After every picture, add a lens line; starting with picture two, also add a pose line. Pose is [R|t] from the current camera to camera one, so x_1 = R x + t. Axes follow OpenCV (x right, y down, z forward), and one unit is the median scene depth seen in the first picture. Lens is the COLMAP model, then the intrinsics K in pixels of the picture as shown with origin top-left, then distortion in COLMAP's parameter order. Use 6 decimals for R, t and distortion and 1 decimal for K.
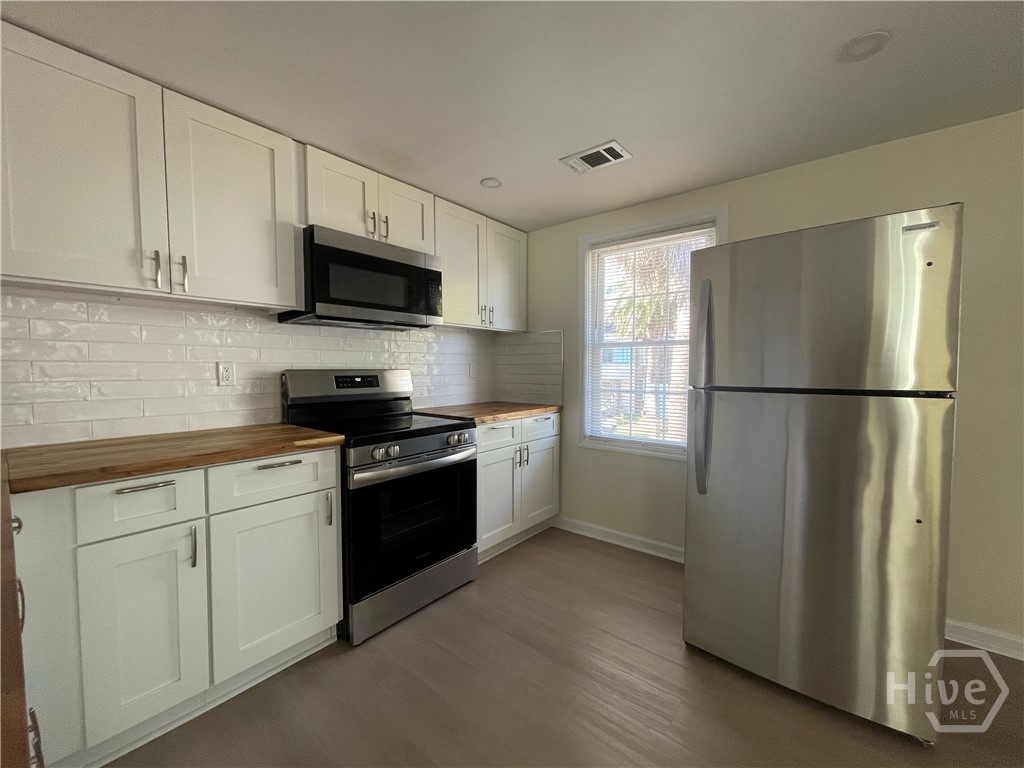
lens RADIAL K [[414.2, 0, 509.9], [0, 414.2, 384.5], [0, 0, 1]] dist [-0.000692, 0.000043]
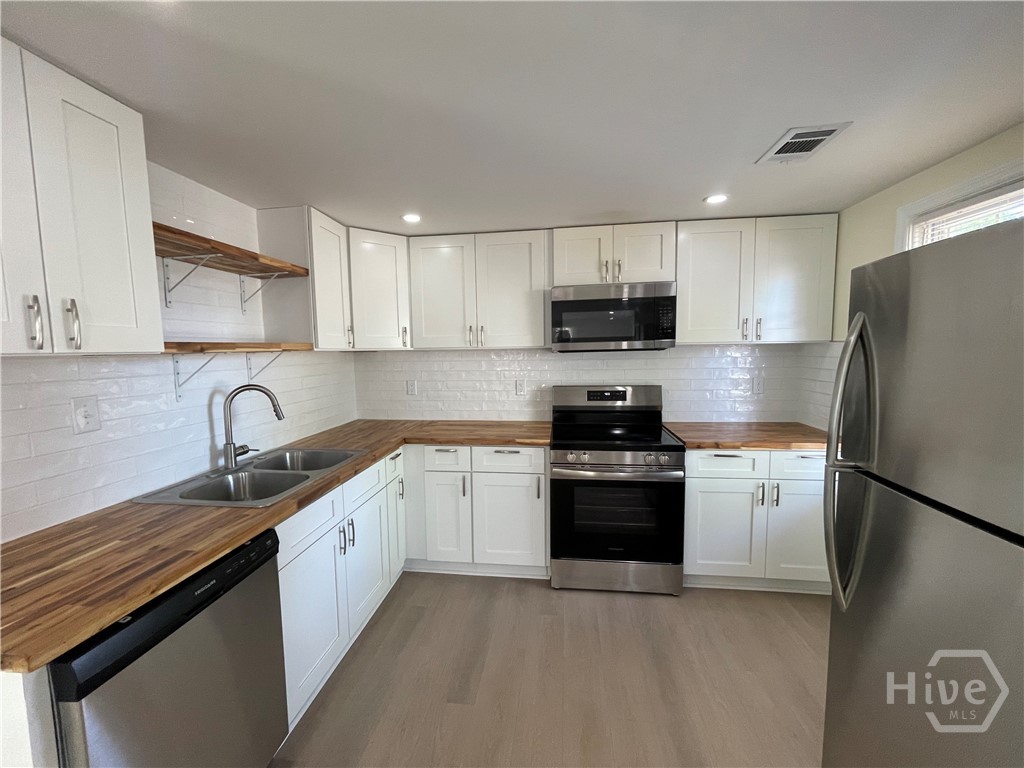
lens RADIAL K [[414.2, 0, 508.4], [0, 414.2, 384.3], [0, 0, 1]] dist [-0.000692, 0.000043]
pose [[0.529415, 0.065192, -0.845855, 0.615207], [-0.021684, 0.997757, 0.063327, -0.133012], [0.848086, -0.015184, 0.529641, 0.111635]]
